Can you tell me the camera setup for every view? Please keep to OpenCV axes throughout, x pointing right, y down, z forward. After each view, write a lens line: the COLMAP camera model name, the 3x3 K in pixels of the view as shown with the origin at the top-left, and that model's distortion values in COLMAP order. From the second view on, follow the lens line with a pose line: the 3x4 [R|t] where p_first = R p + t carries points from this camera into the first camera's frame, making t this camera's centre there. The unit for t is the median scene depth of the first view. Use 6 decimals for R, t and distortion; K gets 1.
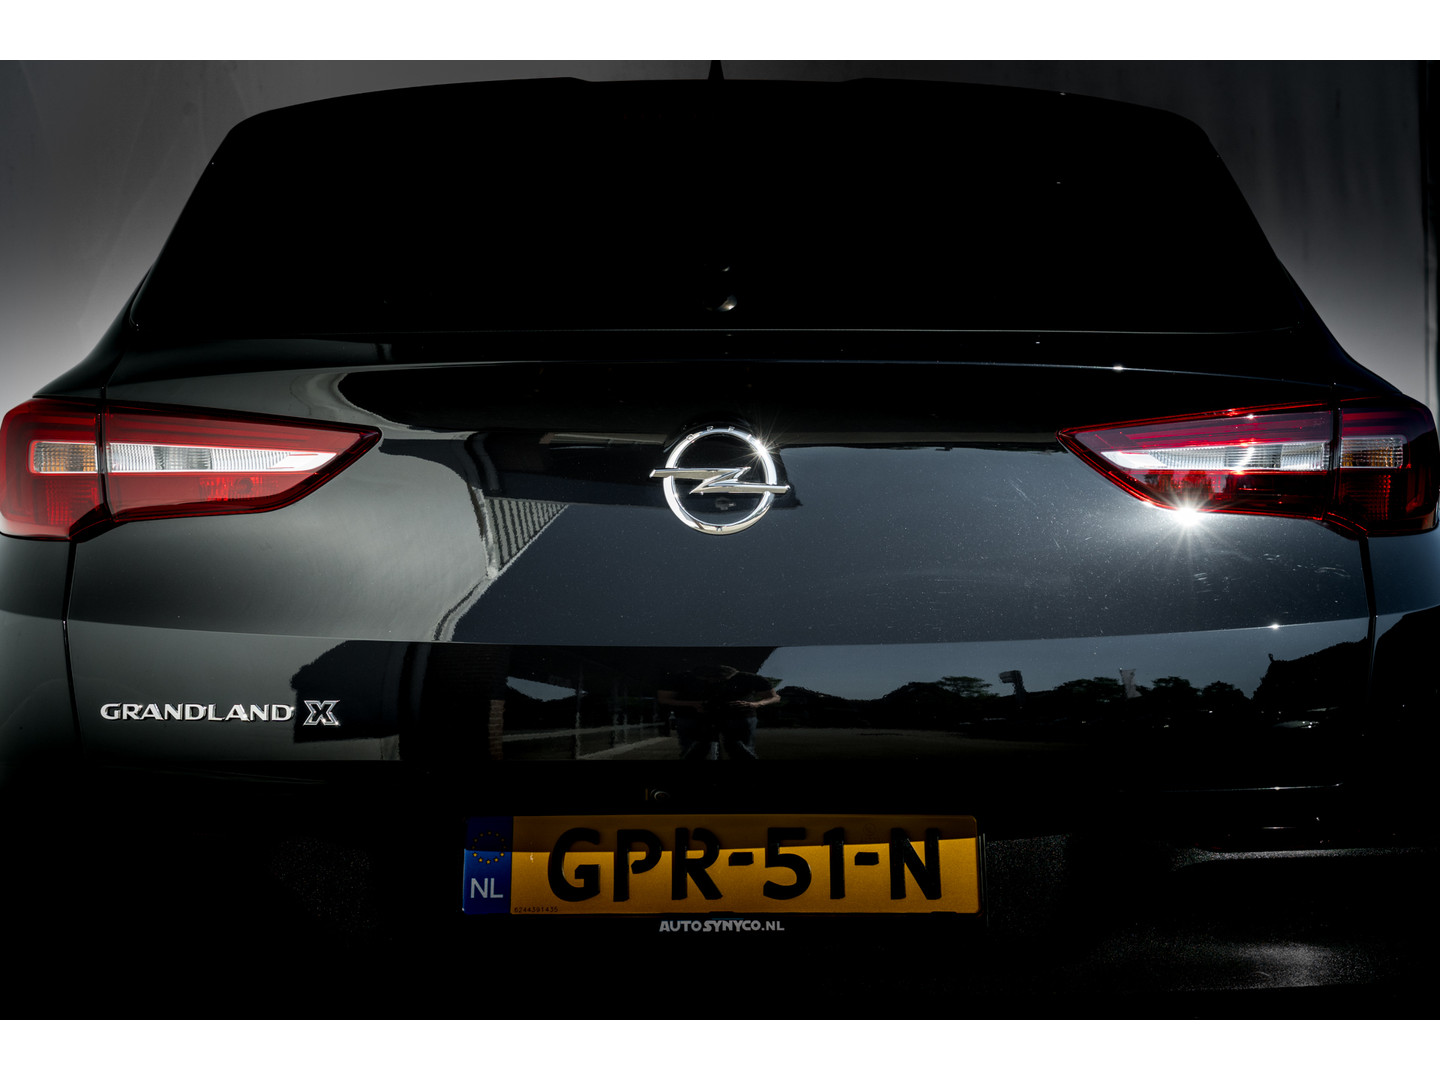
lens RADIAL K [[2563.4, 0, 718.9], [0, 2563.4, 540.4], [0, 0, 1]] dist [0.089298, 0.000000]
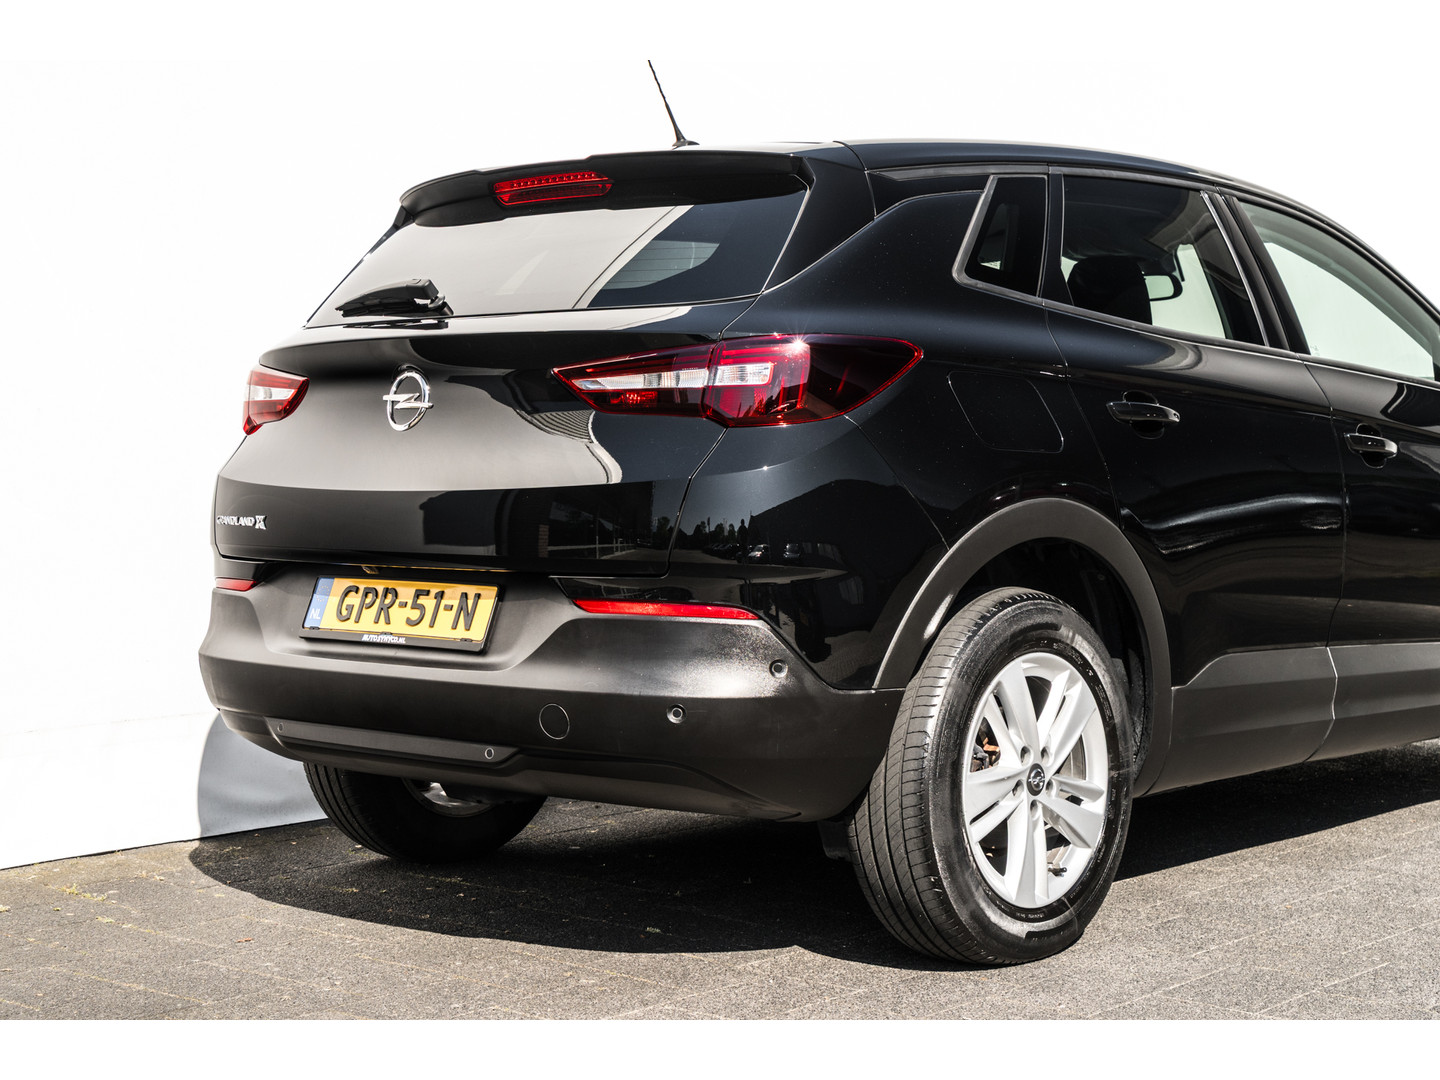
lens RADIAL K [[2275.9, 0, 720.2], [0, 2275.9, 538.8], [0, 0, 1]] dist [-0.032357, 0.000000]
pose [[0.754102, 0.023205, -0.656347, 1.248121], [0.008521, 0.998946, 0.045107, 0.003725], [0.656702, -0.039608, 0.753110, -0.090524]]
